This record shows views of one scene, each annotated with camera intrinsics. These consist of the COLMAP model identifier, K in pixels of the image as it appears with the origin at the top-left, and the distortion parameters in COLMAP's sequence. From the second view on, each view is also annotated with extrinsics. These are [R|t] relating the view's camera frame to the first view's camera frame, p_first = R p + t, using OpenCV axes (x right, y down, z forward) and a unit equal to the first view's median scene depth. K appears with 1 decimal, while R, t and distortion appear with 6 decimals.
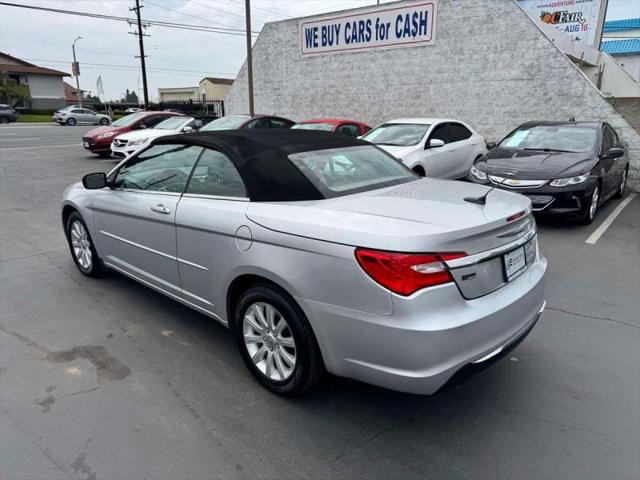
lens RADIAL K [[455.3, 0, 325.9], [0, 455.3, 242.3], [0, 0, 1]] dist [0.033145, -0.034026]
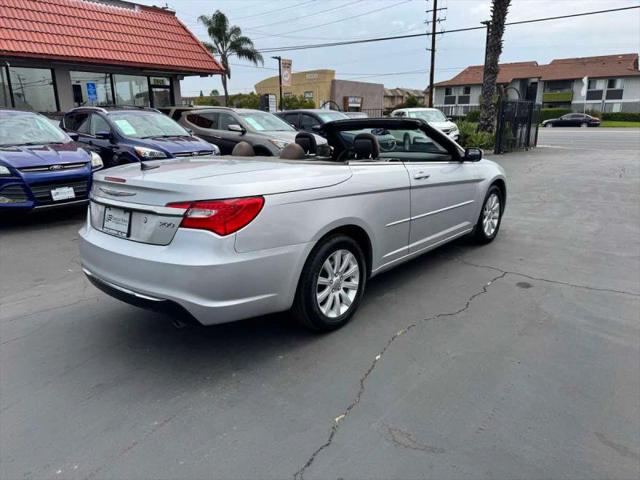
lens RADIAL K [[455.3, 0, 319.5], [0, 455.3, 241.9], [0, 0, 1]] dist [0.033145, -0.034026]
pose [[0.025736, 0.252502, -0.967254, 0.322693], [-0.265902, 0.934448, 0.236862, -0.065219], [0.963656, 0.251099, 0.091190, 0.296142]]
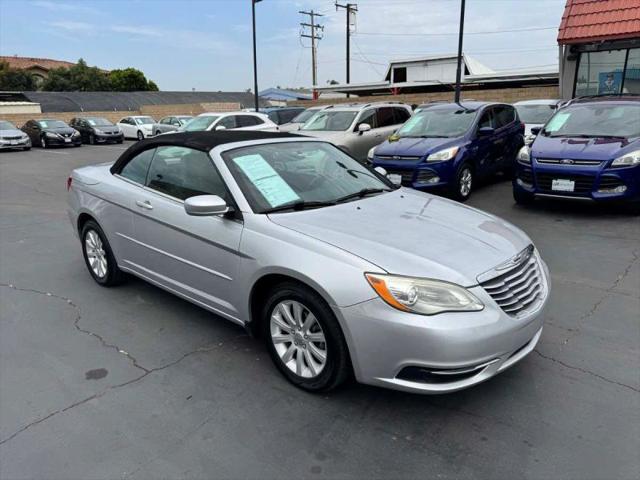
lens RADIAL K [[455.3, 0, 322.9], [0, 455.3, 245.5], [0, 0, 1]] dist [0.033145, -0.034026]
pose [[-0.999814, 0.018904, 0.003780, -0.117388], [0.017933, 0.840056, 0.542202, -0.192765], [0.007074, 0.542169, -0.840239, 0.655072]]
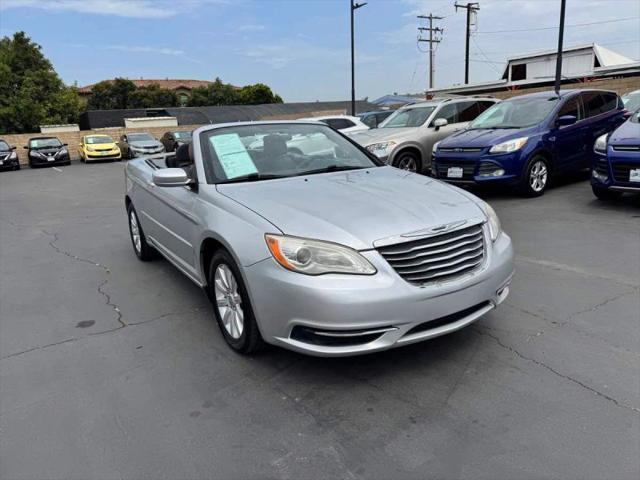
lens RADIAL K [[455.3, 0, 323.1], [0, 455.3, 242.6], [0, 0, 1]] dist [0.033145, -0.034026]
pose [[-0.964177, -0.014390, 0.264869, -0.214108], [0.125412, 0.855149, 0.502983, -0.170564], [-0.233741, 0.518182, -0.822710, 0.658592]]
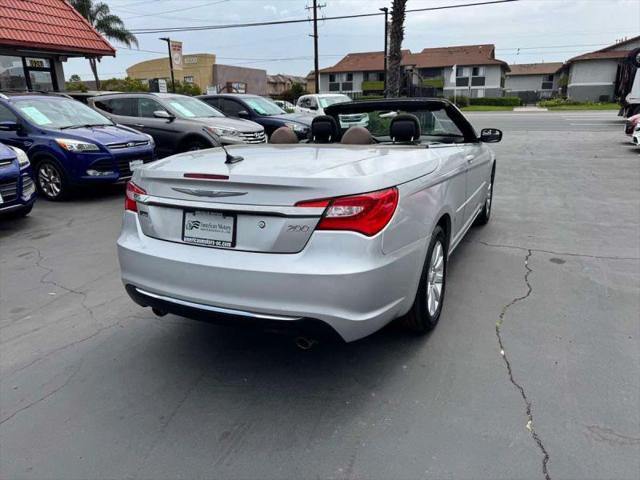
lens RADIAL K [[455.3, 0, 318.8], [0, 455.3, 245.3], [0, 0, 1]] dist [0.033145, -0.034026]
pose [[0.275991, 0.271521, -0.922012, 0.277431], [-0.244453, 0.947555, 0.205870, -0.034705], [0.929555, 0.168570, 0.327890, 0.195589]]
